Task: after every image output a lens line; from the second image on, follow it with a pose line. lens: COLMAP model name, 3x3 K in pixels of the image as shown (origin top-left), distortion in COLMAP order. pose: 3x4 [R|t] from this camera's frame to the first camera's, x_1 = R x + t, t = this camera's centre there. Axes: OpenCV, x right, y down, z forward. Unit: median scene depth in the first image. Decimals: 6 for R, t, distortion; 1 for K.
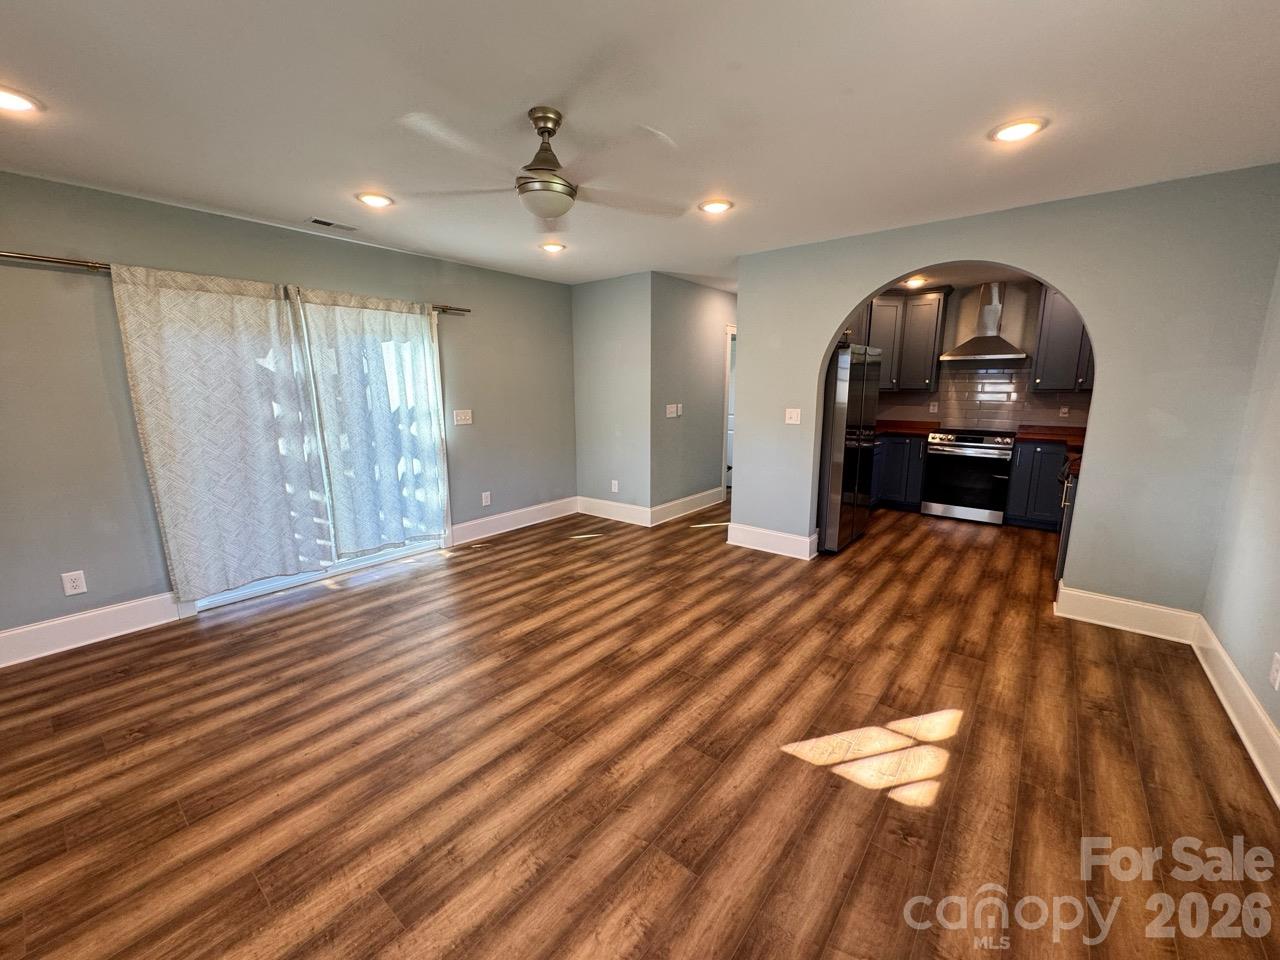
lens RADIAL K [[534.0, 0, 638.0], [0, 534.0, 482.2], [0, 0, 1]] dist [-0.002417, -0.000406]
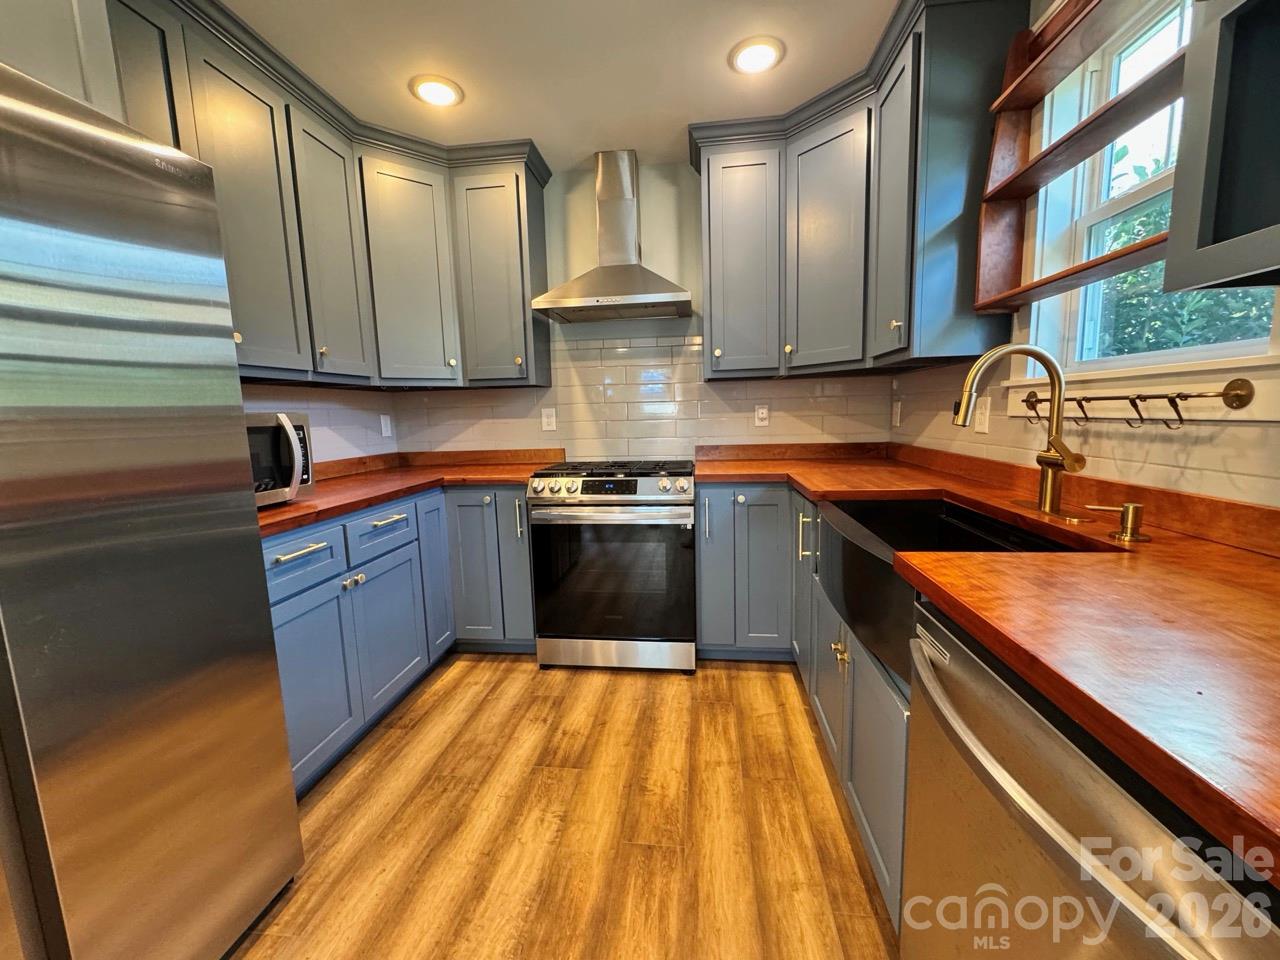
lens RADIAL K [[534.0, 0, 638.0], [0, 534.0, 482.2], [0, 0, 1]] dist [-0.002417, -0.000406]
pose [[0.849986, -0.093193, 0.518497, 0.328869], [0.119338, 0.992705, -0.017208, -0.057468], [-0.513110, 0.076503, 0.854906, 0.486869]]
